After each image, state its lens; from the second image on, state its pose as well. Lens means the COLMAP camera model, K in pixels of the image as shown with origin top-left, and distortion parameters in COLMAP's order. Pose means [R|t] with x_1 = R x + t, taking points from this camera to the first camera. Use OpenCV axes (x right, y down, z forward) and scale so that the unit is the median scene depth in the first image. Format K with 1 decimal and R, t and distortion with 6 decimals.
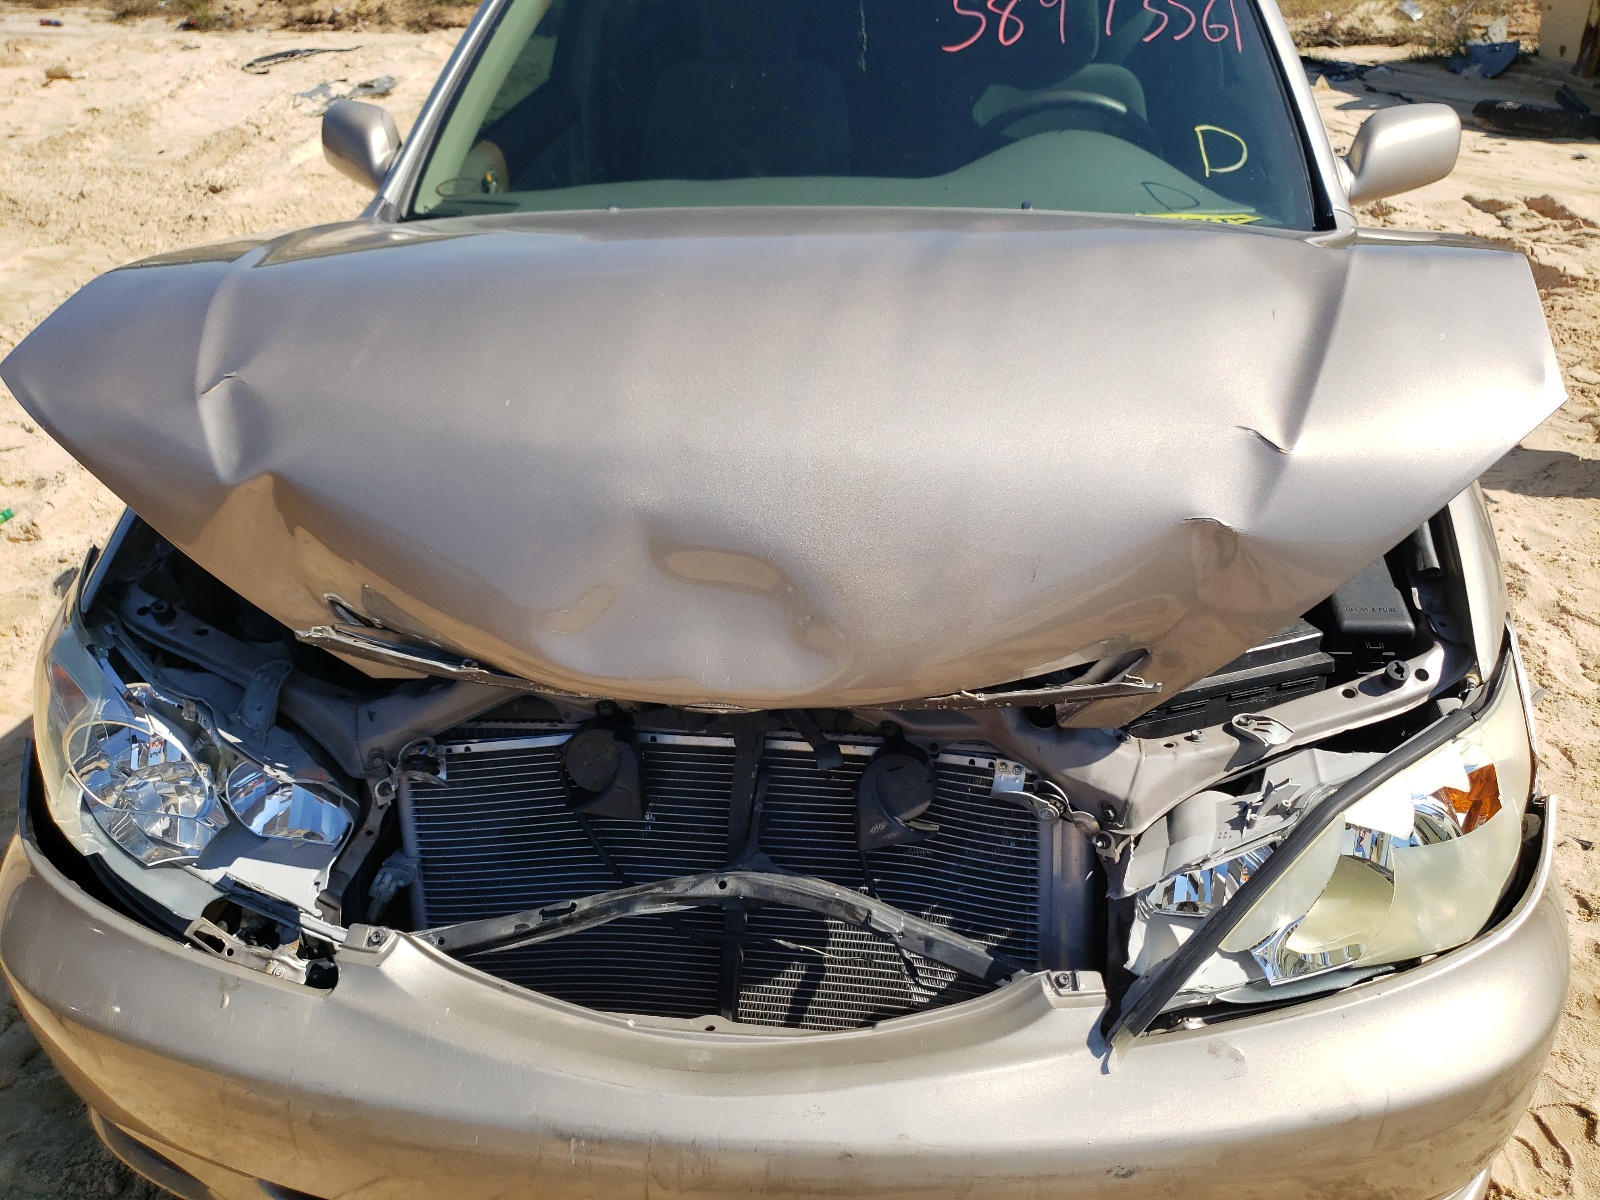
lens RADIAL K [[1227.5, 0, 800.0], [0, 1227.5, 600.0], [0, 0, 1]] dist [0.003656, -0.004319]
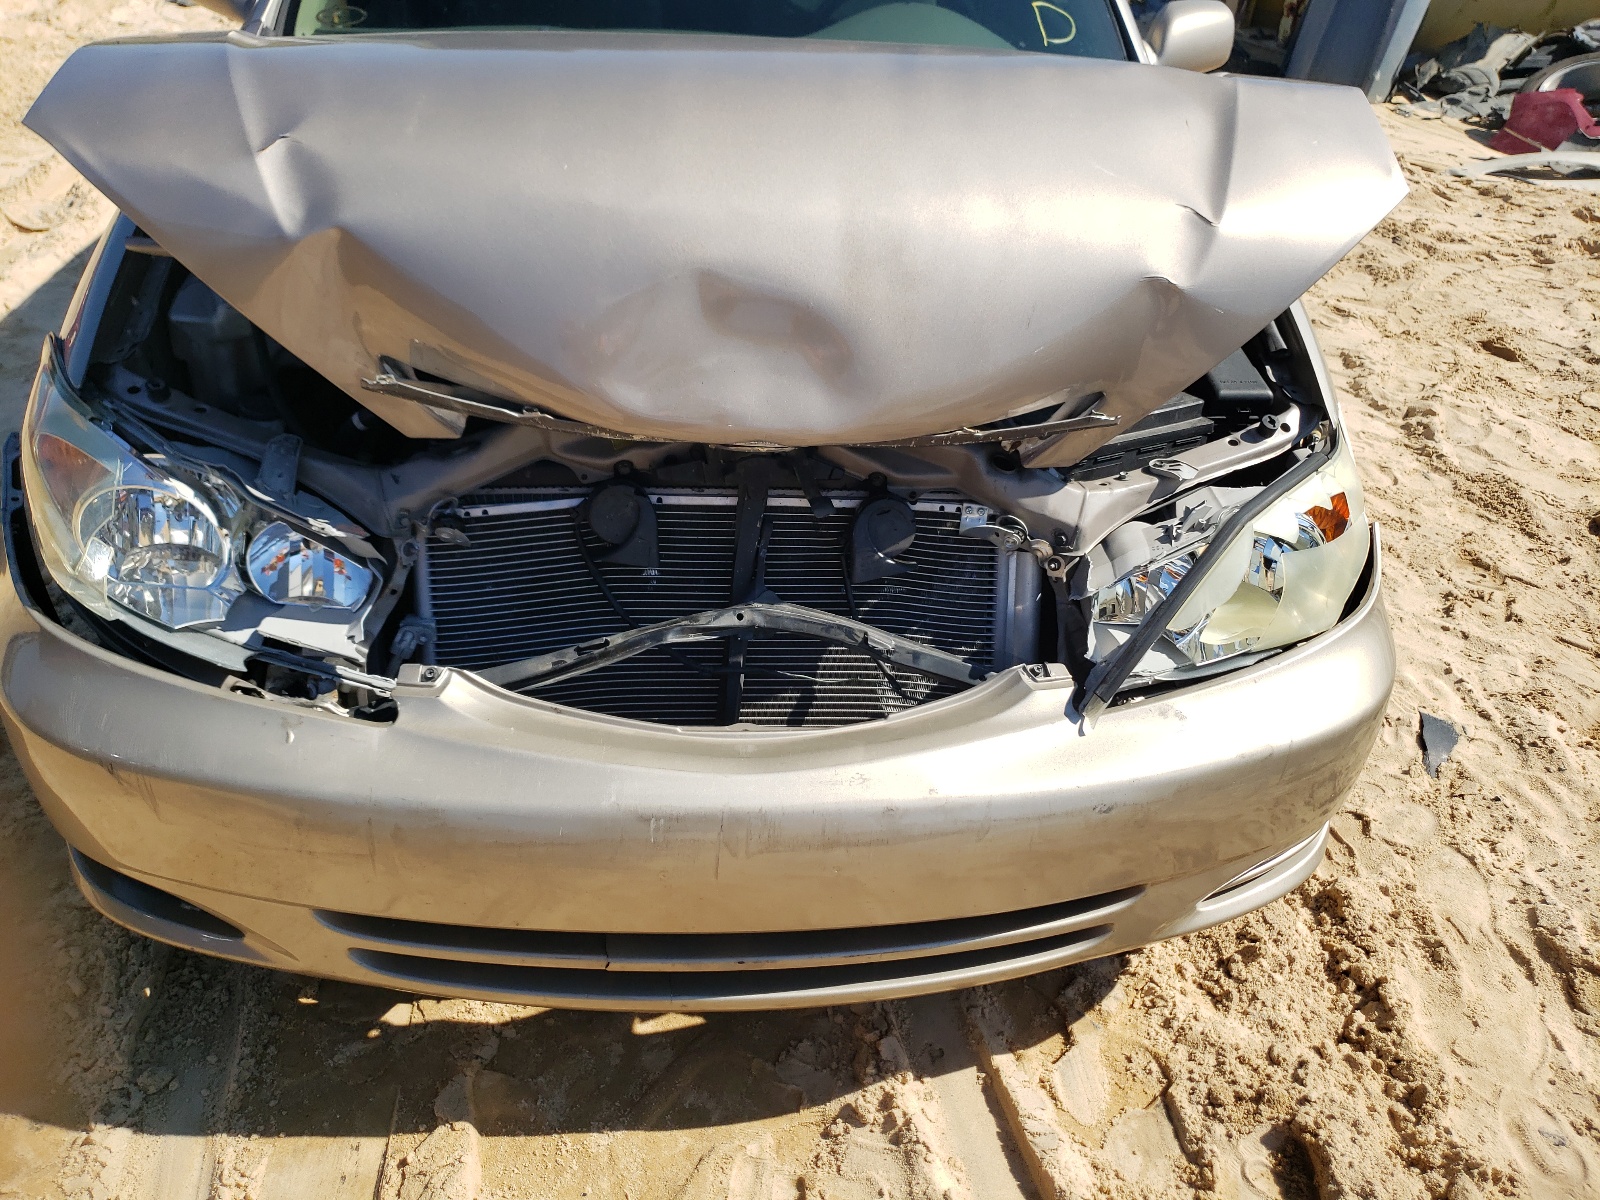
lens RADIAL K [[1212.3, 0, 804.4], [0, 1212.3, 542.9], [0, 0, 1]] dist [0.070493, -0.179432]
pose [[0.975436, -0.028125, 0.218479, -0.249725], [0.022162, 0.999313, 0.029694, 0.132525], [-0.219164, -0.024123, 0.975390, -0.108850]]
